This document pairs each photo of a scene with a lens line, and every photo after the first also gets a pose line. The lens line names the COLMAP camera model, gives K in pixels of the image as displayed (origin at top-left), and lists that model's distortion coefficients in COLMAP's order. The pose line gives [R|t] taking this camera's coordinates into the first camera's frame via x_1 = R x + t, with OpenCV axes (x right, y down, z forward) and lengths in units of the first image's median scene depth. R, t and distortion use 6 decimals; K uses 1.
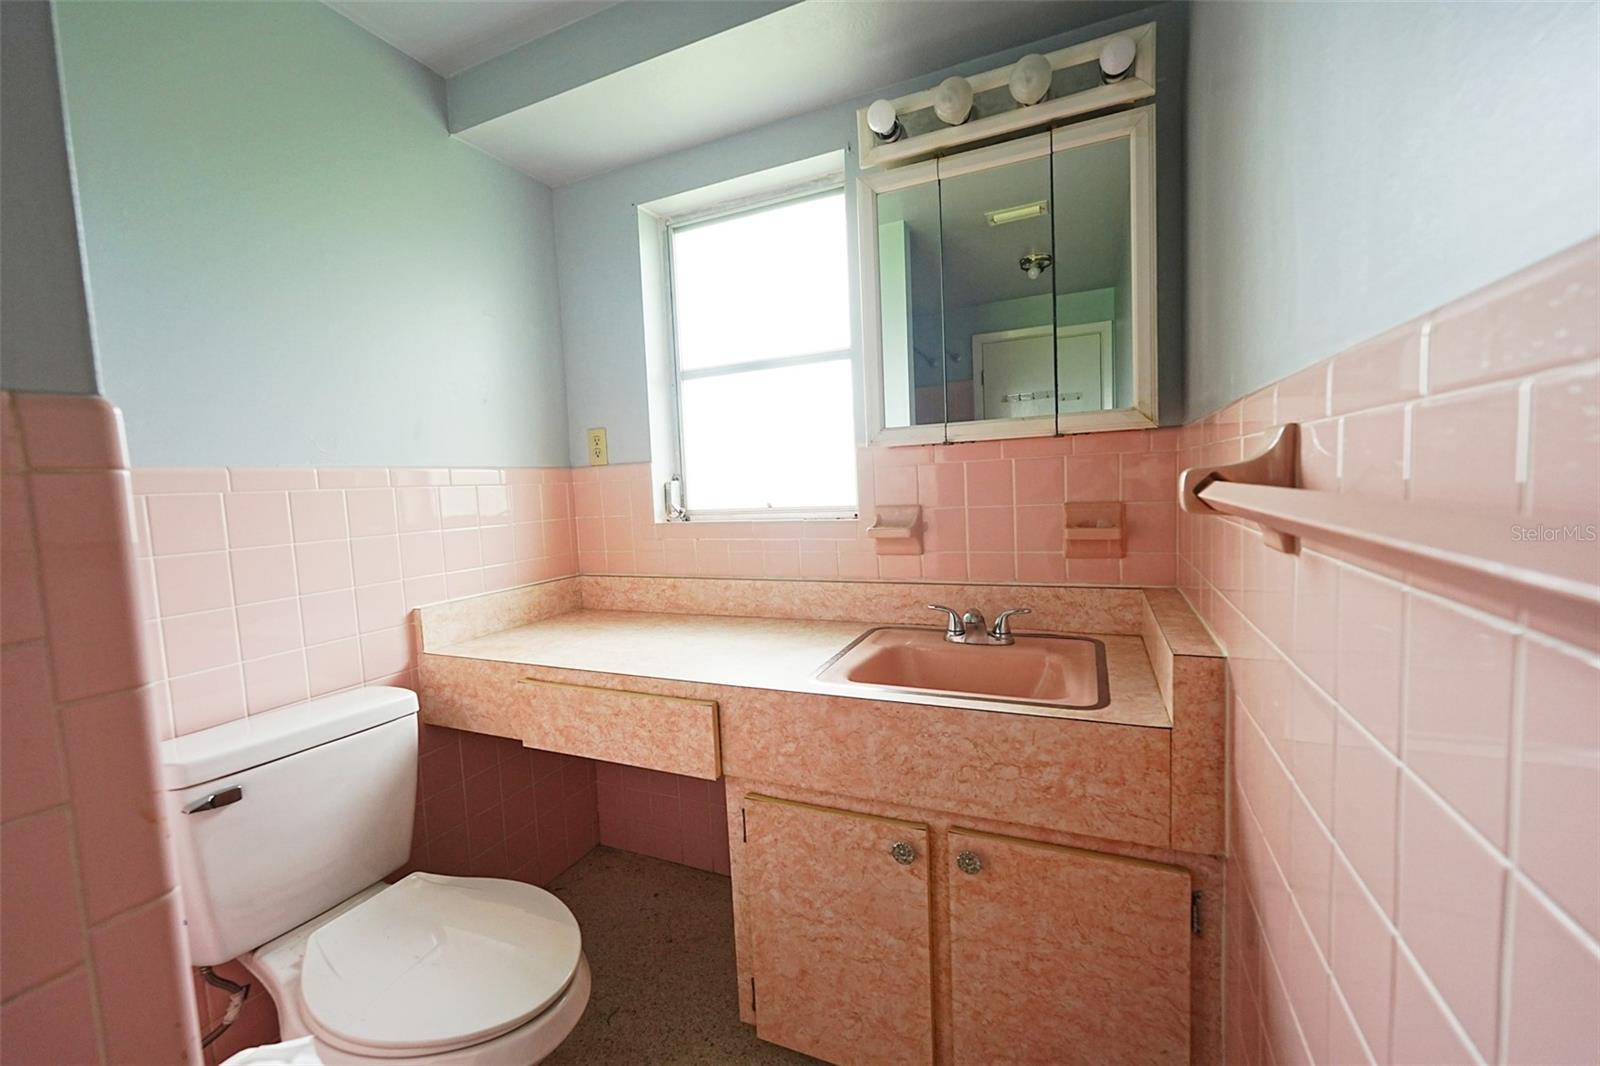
lens RADIAL K [[638.0, 0, 797.7], [0, 638.0, 533.0], [0, 0, 1]] dist [-0.003898, 0.001465]
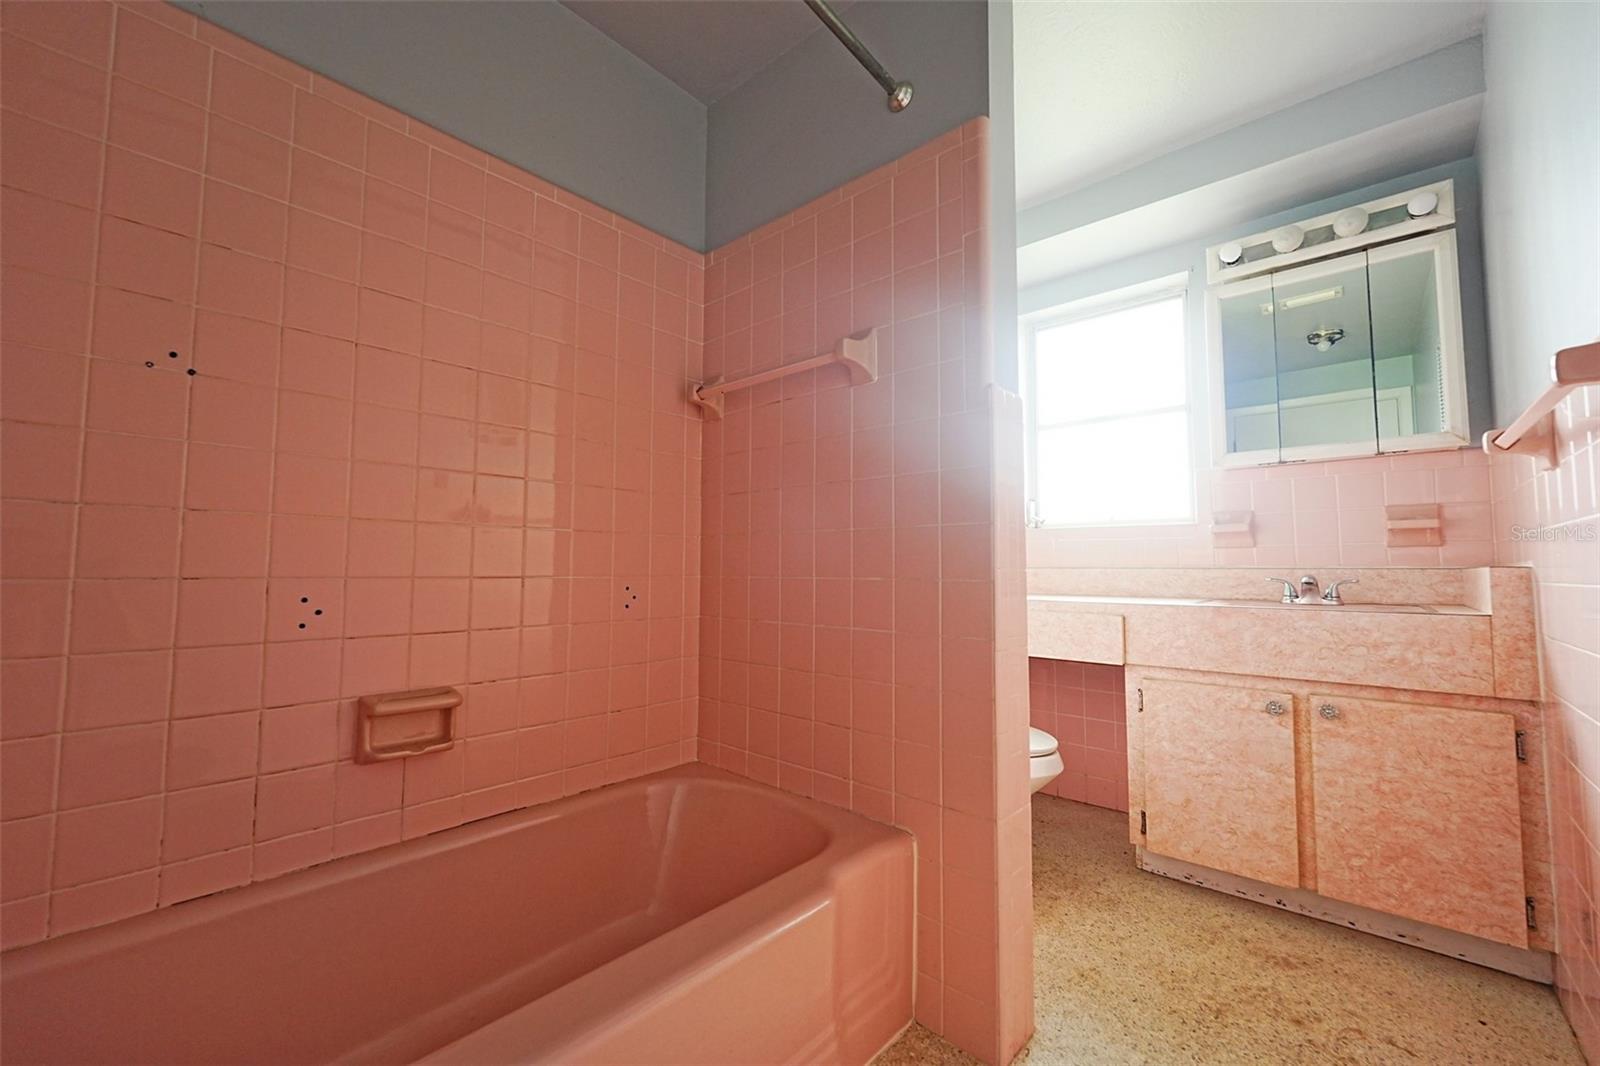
lens RADIAL K [[638.0, 0, 798.2], [0, 638.0, 530.8], [0, 0, 1]] dist [-0.003898, 0.001465]
pose [[0.952448, 0.032218, -0.302995, -0.434394], [-0.072811, 0.989652, -0.123646, 0.323085], [0.295875, 0.139828, 0.944937, -0.773640]]
